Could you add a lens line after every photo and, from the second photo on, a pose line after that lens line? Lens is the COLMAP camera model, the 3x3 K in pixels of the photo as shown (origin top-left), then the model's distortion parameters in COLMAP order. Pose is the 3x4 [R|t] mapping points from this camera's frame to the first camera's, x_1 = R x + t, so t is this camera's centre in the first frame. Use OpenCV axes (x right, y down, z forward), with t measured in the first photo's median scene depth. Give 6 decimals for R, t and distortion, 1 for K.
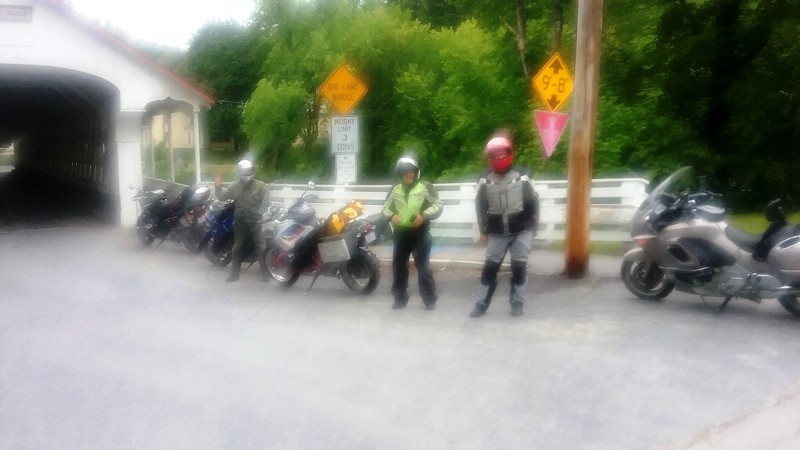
lens RADIAL K [[707.4, 0, 413.3], [0, 707.4, 223.8], [0, 0, 1]] dist [0.080881, -0.195788]
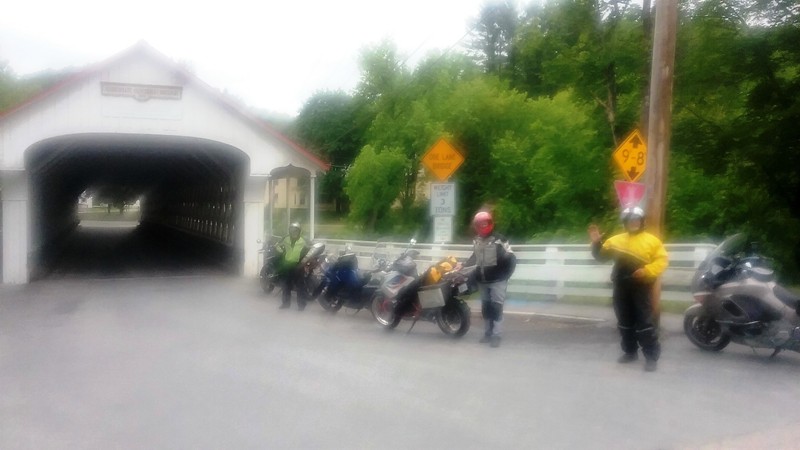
lens RADIAL K [[707.4, 0, 413.3], [0, 707.4, 223.8], [0, 0, 1]] dist [0.080881, -0.195788]
pose [[0.990823, 0.021548, -0.133438, 0.006252], [-0.033269, 0.995719, -0.086238, 0.009176], [0.131008, 0.089886, 0.987298, -0.089893]]
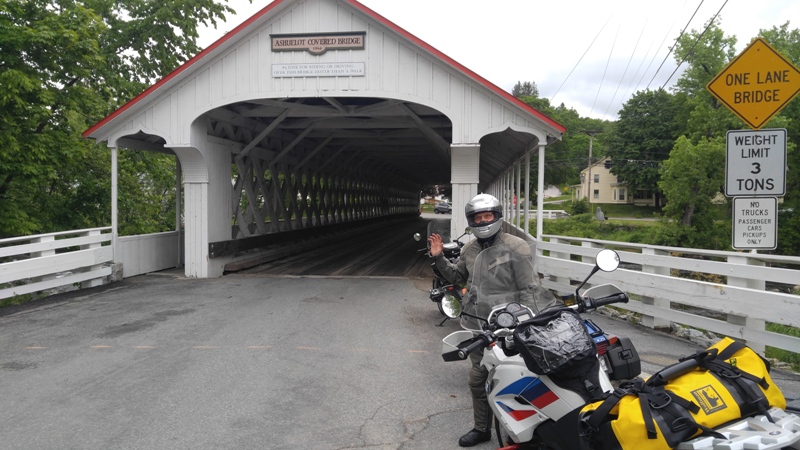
lens RADIAL K [[570.2, 0, 423.1], [0, 570.2, 225.8], [0, 0, 1]] dist [0.051122, 0.000747]
pose [[0.800965, 0.041269, -0.597288, -0.027159], [-0.082836, 0.995666, -0.042289, -0.030821], [0.592954, 0.083349, 0.800911, 0.421229]]
